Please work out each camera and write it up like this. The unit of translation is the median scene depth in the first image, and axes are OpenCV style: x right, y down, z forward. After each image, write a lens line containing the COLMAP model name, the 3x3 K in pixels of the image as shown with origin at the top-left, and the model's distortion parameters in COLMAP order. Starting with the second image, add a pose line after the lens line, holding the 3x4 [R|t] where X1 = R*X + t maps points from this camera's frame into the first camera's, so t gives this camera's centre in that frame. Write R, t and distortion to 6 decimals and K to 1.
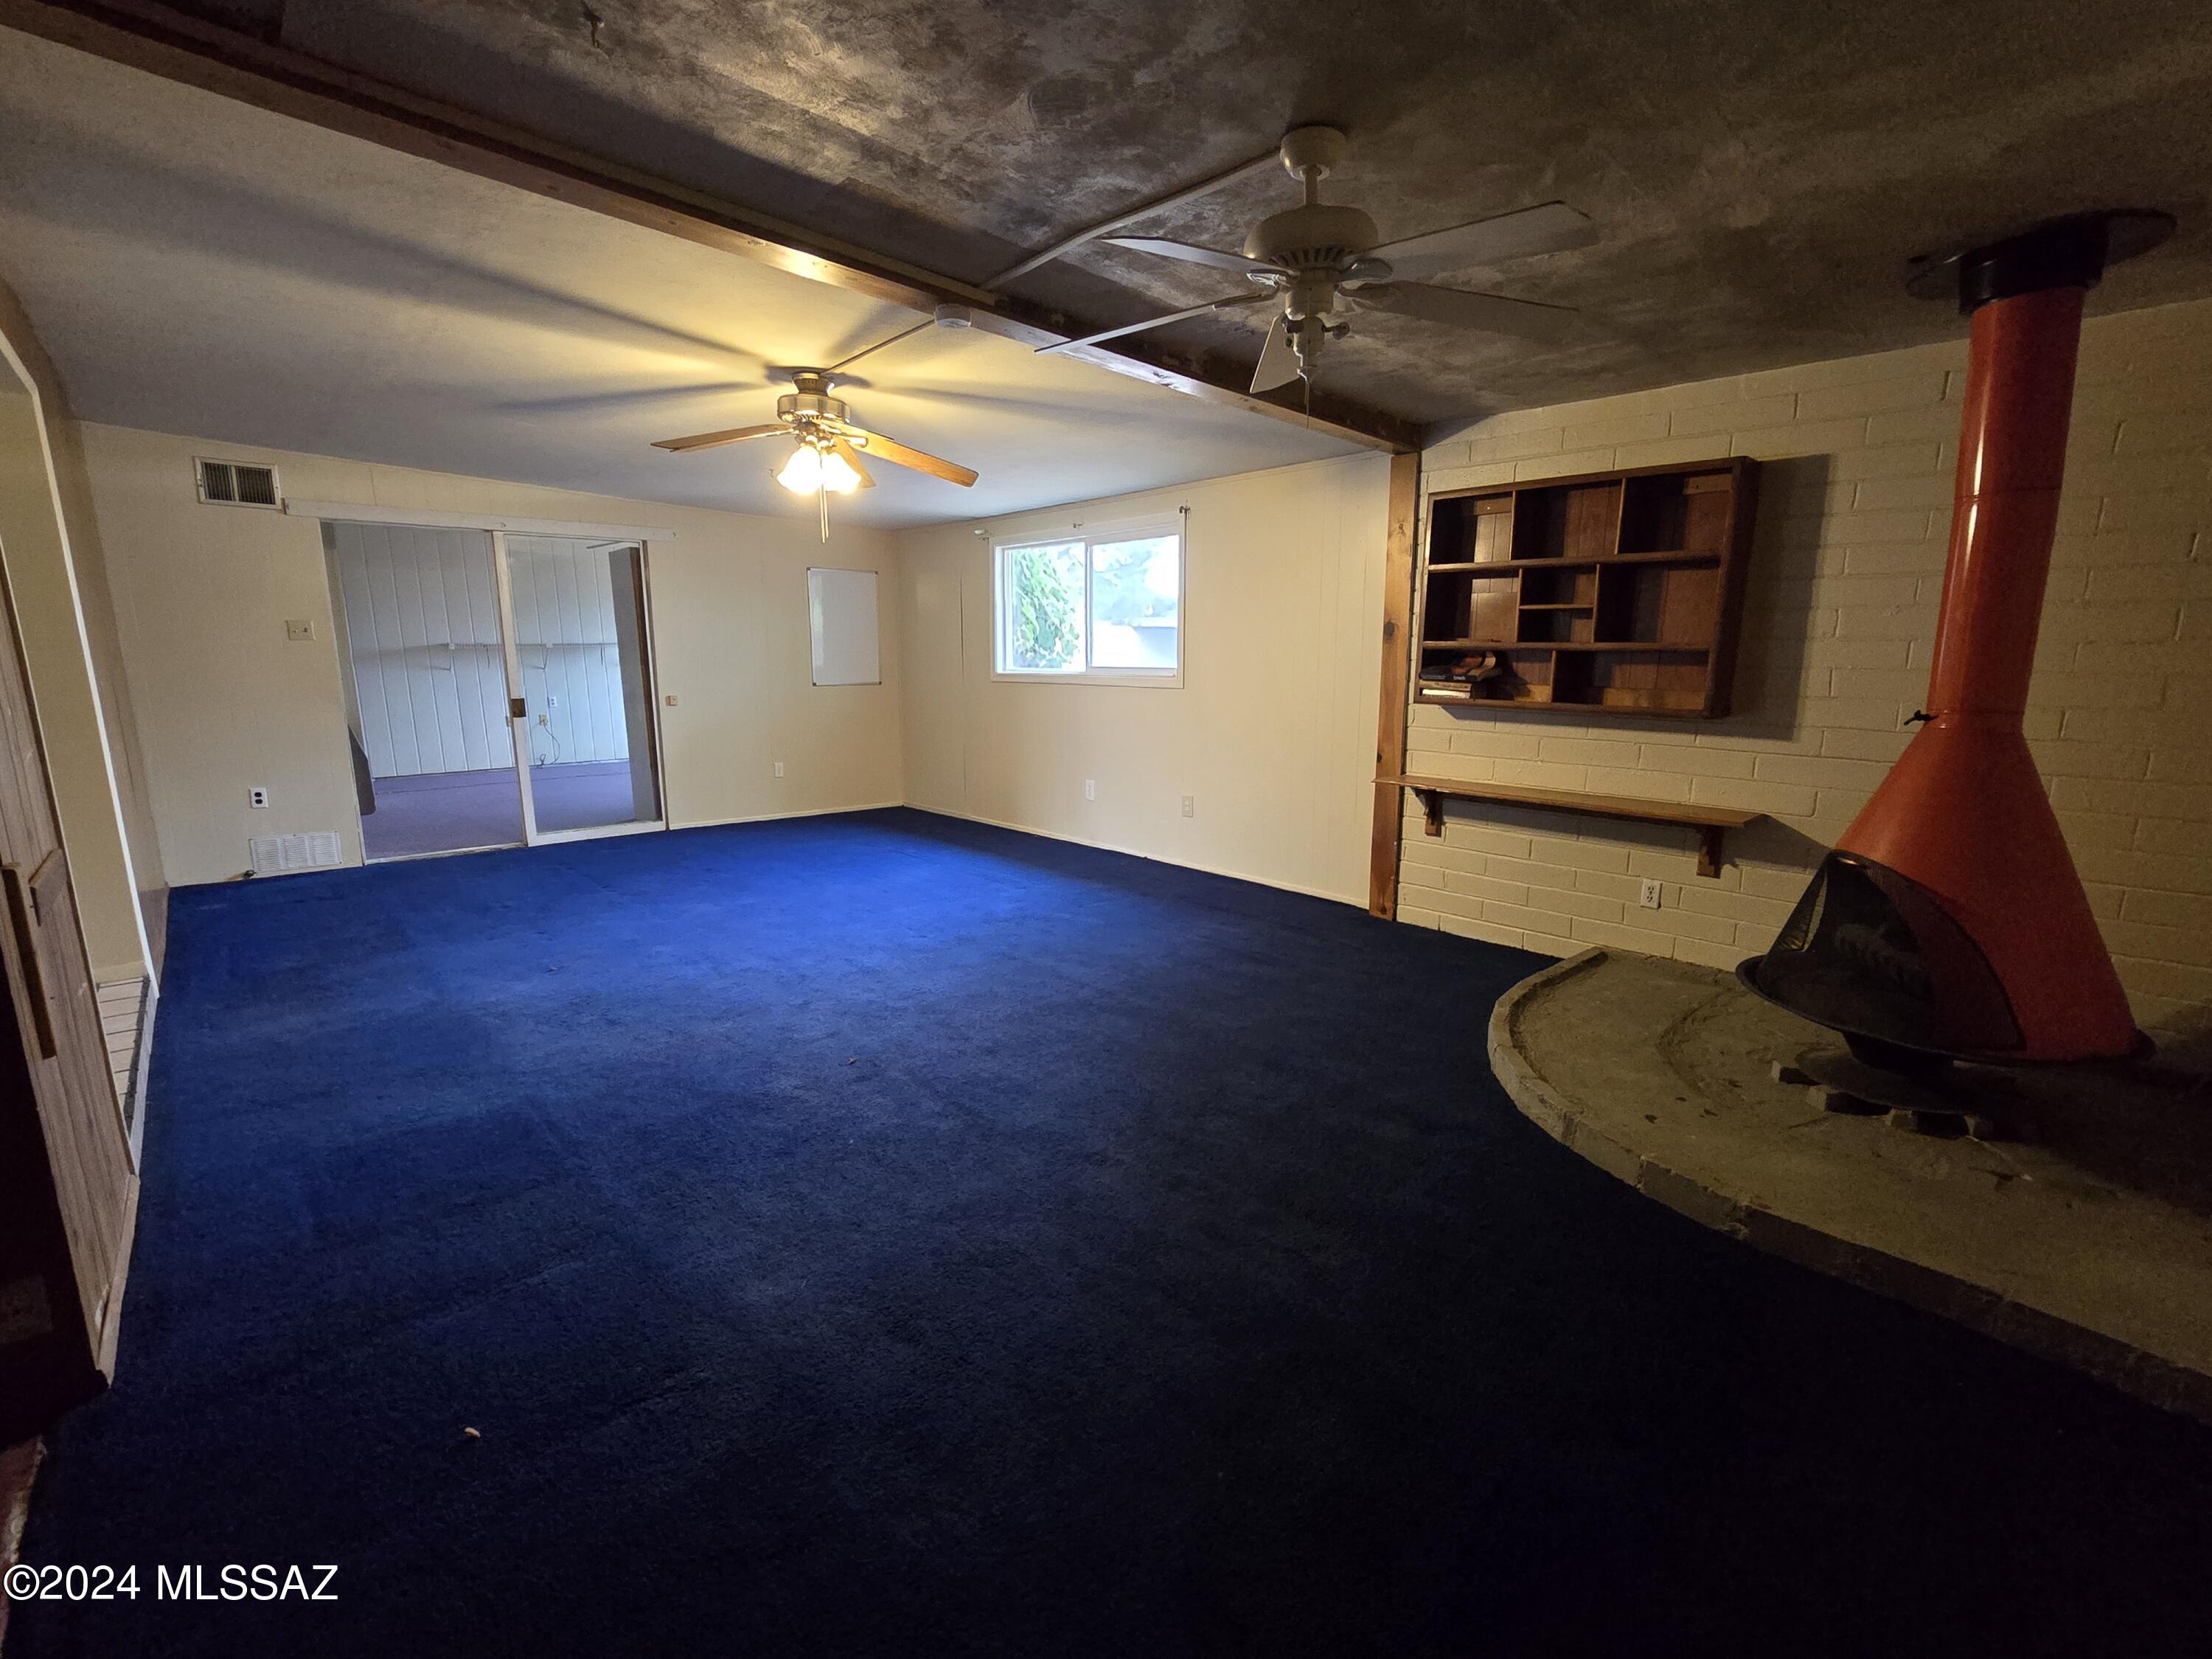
lens RADIAL K [[1001.6, 0, 1103.0], [0, 1001.6, 835.1], [0, 0, 1]] dist [-0.000794, -0.000478]
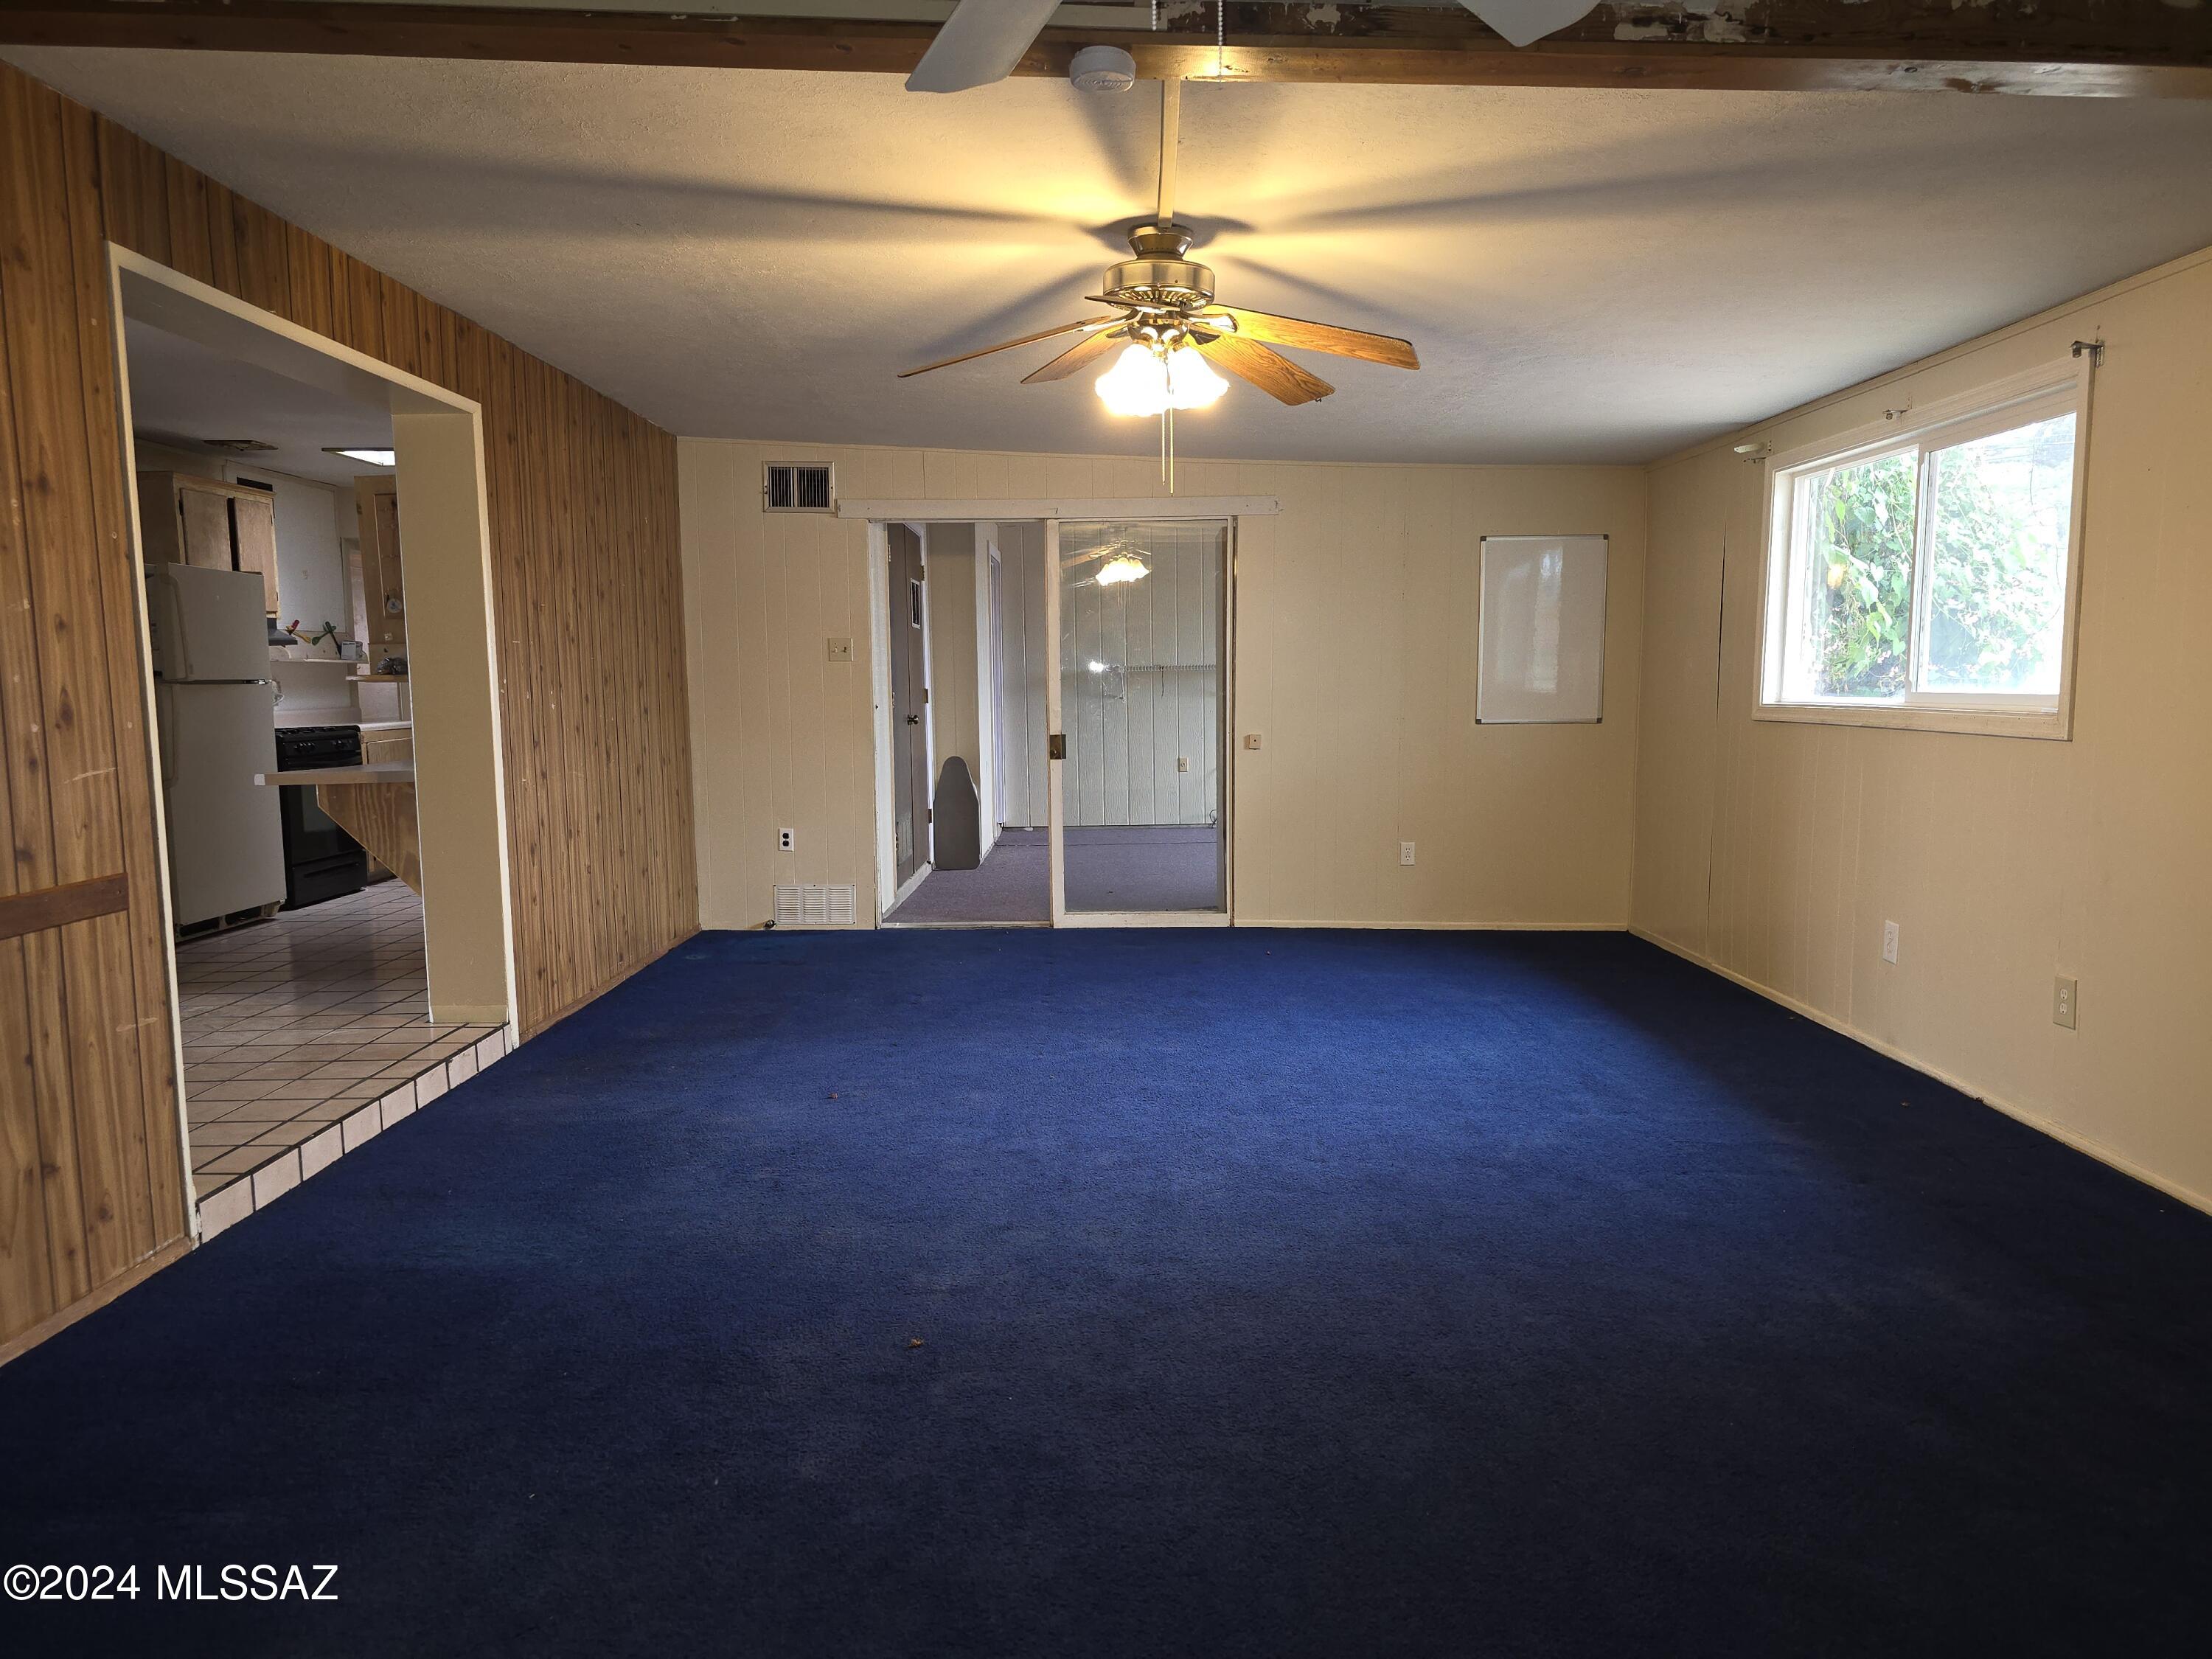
lens RADIAL K [[1482.8, 0, 1098.7], [0, 1482.8, 828.7], [0, 0, 1]] dist [0.066424, -0.054824]
pose [[0.729088, 0.064068, -0.681414, 0.269393], [-0.117064, 0.992611, -0.031928, -0.040853], [0.674334, 0.103047, 0.731201, 0.256078]]
